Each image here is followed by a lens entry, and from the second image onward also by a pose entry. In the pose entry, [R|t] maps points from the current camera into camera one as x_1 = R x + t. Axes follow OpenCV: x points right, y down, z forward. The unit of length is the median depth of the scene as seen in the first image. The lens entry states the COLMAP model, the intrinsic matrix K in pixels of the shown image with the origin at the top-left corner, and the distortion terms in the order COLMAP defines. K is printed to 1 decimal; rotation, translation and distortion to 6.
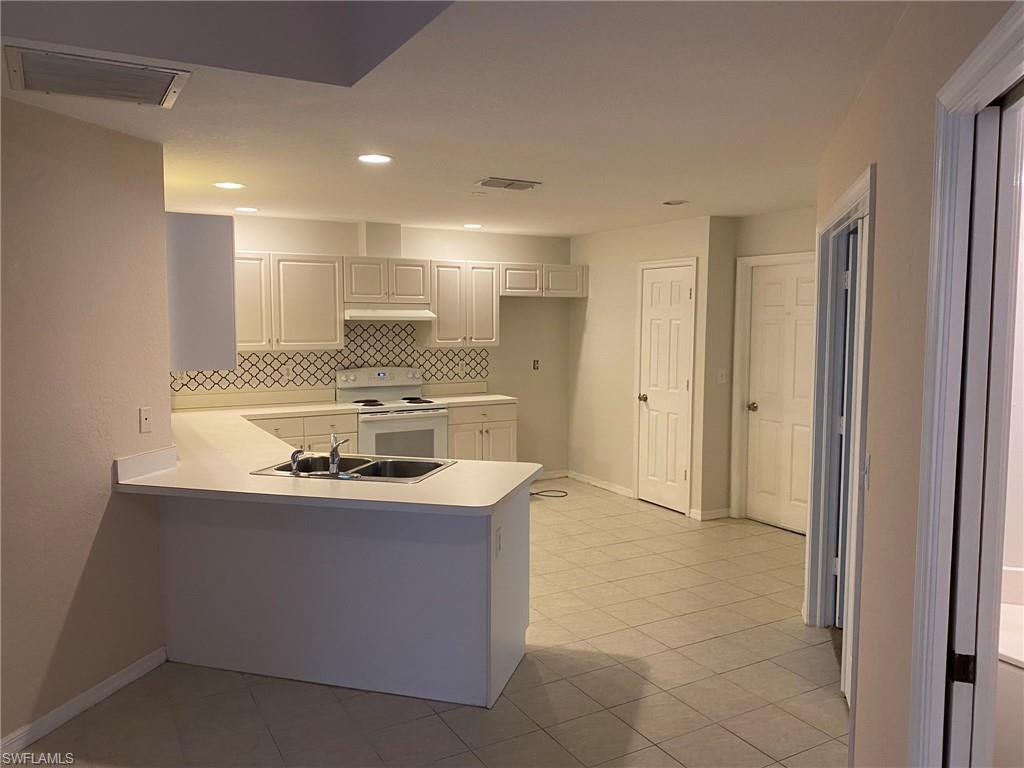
lens RADIAL K [[780.5, 0, 512.6], [0, 780.5, 381.9], [0, 0, 1]] dist [0.055040, -0.090650]
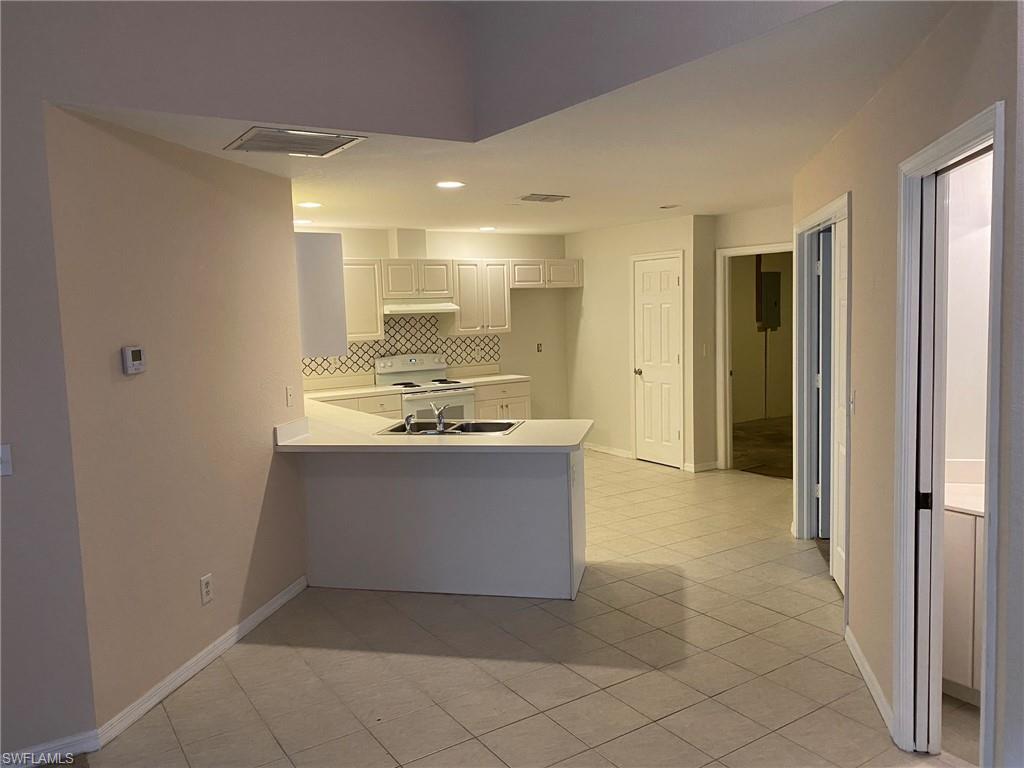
lens RADIAL K [[781.4, 0, 500.8], [0, 781.4, 380.9], [0, 0, 1]] dist [0.113105, -0.223062]
pose [[0.997727, -0.040017, 0.054209, -0.108265], [0.039361, 0.999139, 0.013130, 0.011132], [-0.054687, -0.010967, 0.998443, -0.168020]]
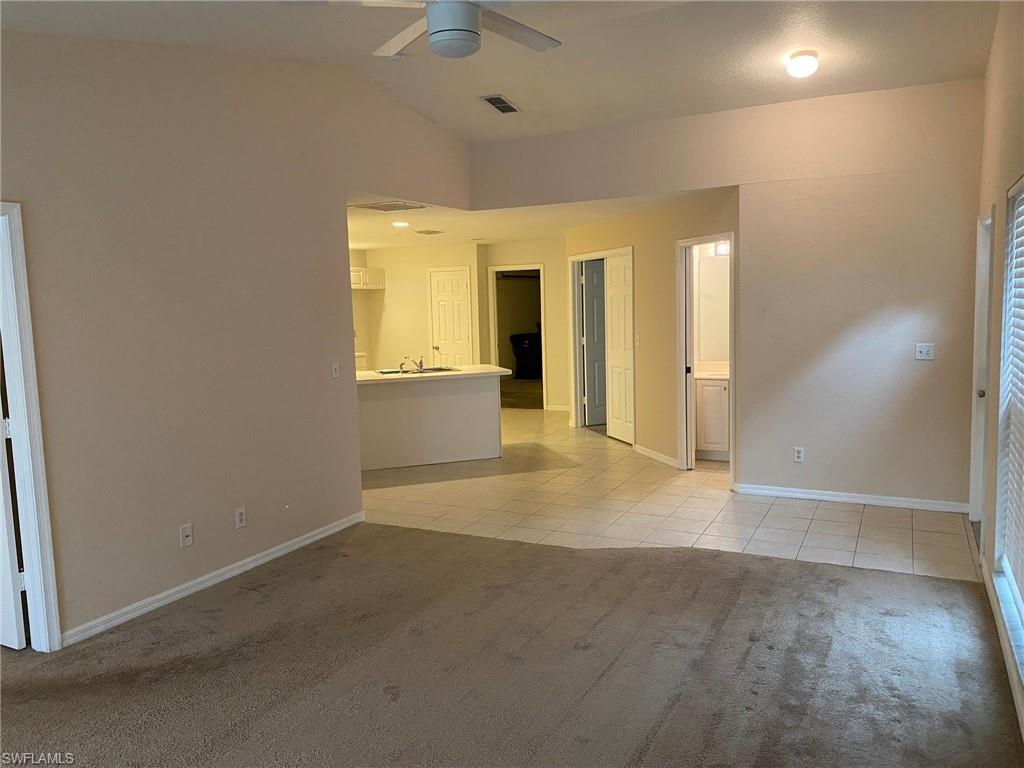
lens RADIAL K [[780.5, 0, 512.6], [0, 780.5, 381.9], [0, 0, 1]] dist [0.055040, -0.090650]
pose [[0.833354, -0.084187, 0.546291, -0.665862], [0.075350, 0.996409, 0.038609, 0.043612], [-0.547580, 0.008988, 0.836705, -0.538977]]
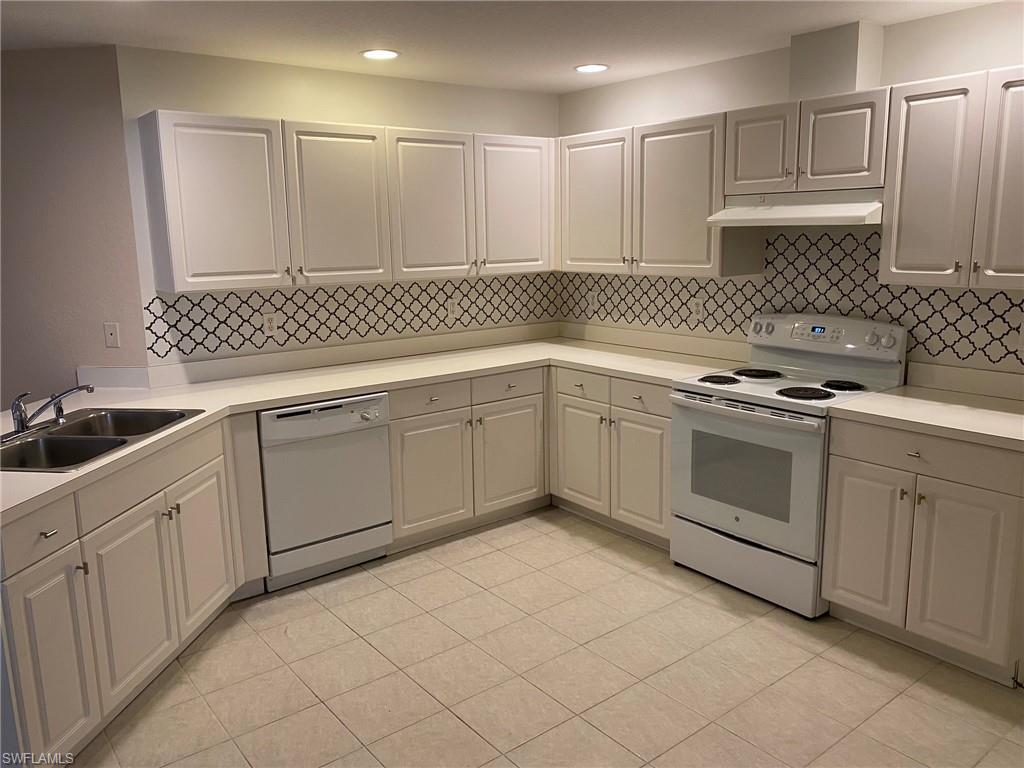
lens RADIAL K [[780.5, 0, 512.6], [0, 780.5, 381.9], [0, 0, 1]] dist [0.055040, -0.090650]
pose [[0.153435, 0.182946, -0.971076, 0.343281], [-0.062944, 0.982526, 0.175158, -0.057951], [0.986152, 0.034248, 0.162269, 0.751447]]
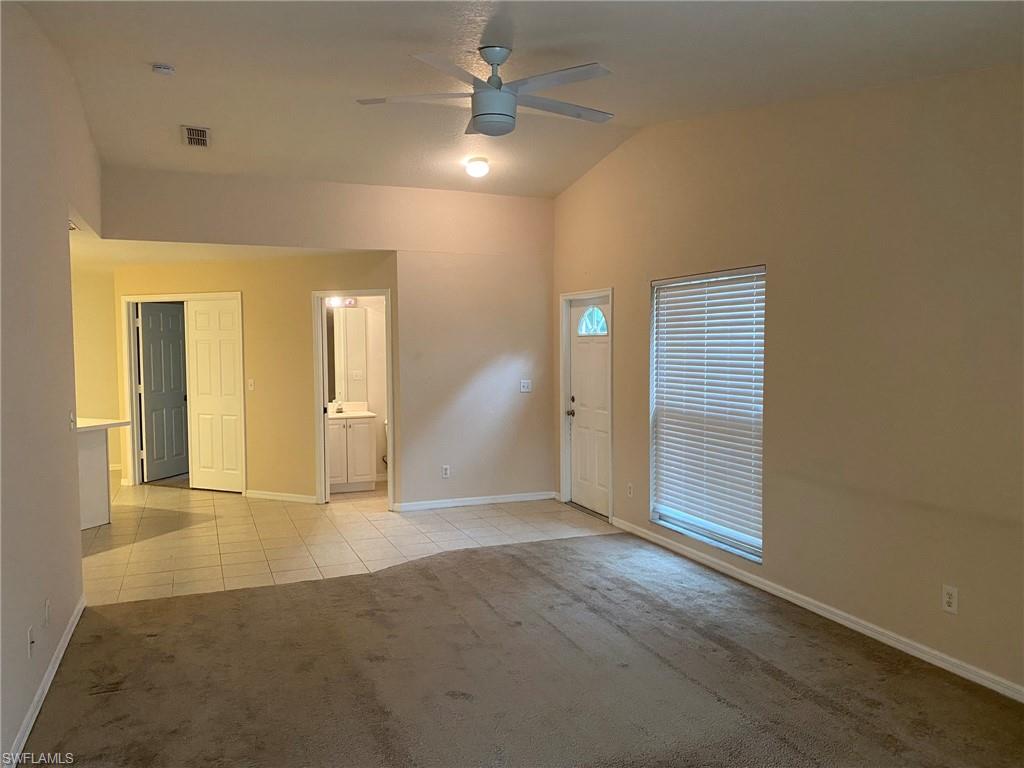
lens RADIAL K [[781.4, 0, 500.8], [0, 781.4, 380.9], [0, 0, 1]] dist [0.113105, -0.223062]
pose [[0.125393, -0.049937, 0.990850, -1.008577], [0.085284, 0.995578, 0.039383, 0.019308], [-0.988435, 0.079565, 0.129098, -0.179191]]
